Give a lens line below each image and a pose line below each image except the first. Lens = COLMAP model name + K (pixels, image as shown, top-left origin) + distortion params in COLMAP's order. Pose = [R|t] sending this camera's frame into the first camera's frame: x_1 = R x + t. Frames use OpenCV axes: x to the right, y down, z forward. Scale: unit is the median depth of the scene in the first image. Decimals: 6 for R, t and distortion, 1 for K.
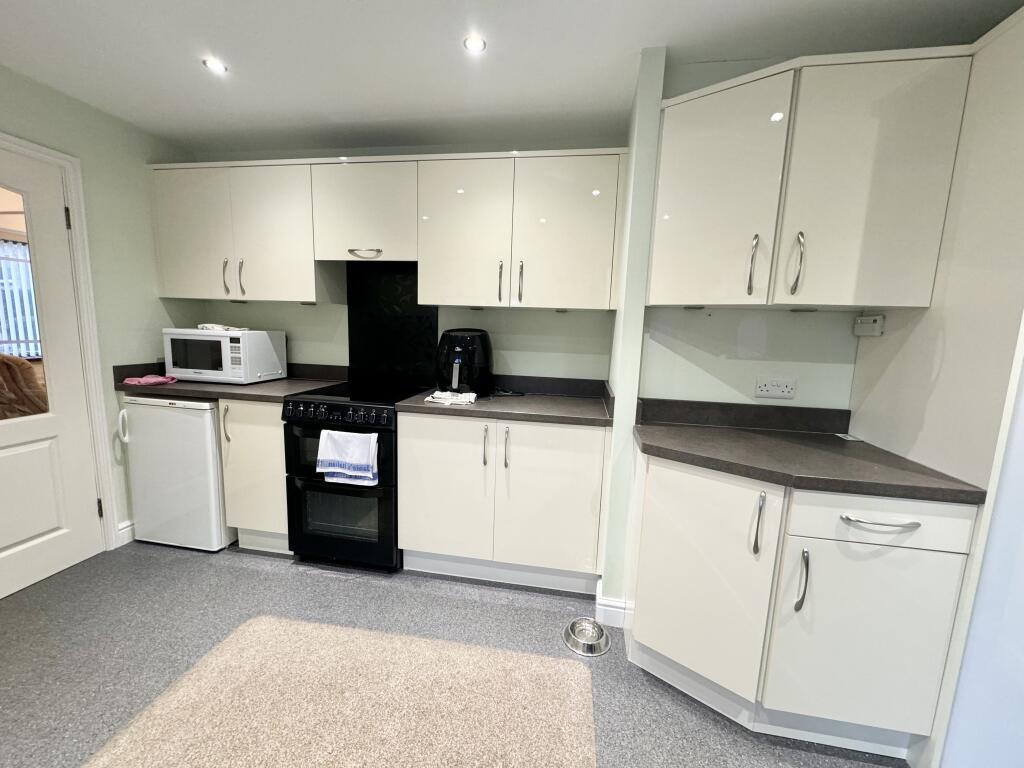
lens RADIAL K [[408.1, 0, 511.5], [0, 408.1, 385.5], [0, 0, 1]] dist [-0.000726, 0.000108]
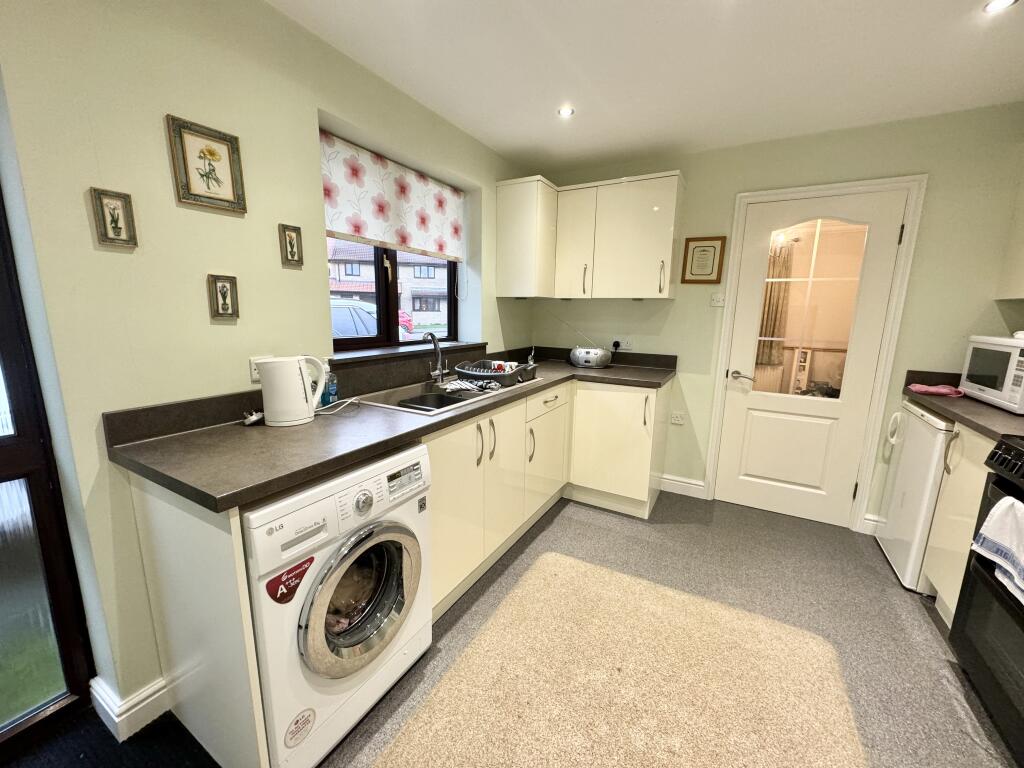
lens RADIAL K [[408.1, 0, 513.3], [0, 408.1, 385.8], [0, 0, 1]] dist [-0.000726, 0.000108]
pose [[-0.350401, 0.129669, -0.927580, 0.346300], [-0.157784, 0.968043, 0.194929, -0.054953], [0.923214, 0.214661, -0.318743, 0.426196]]
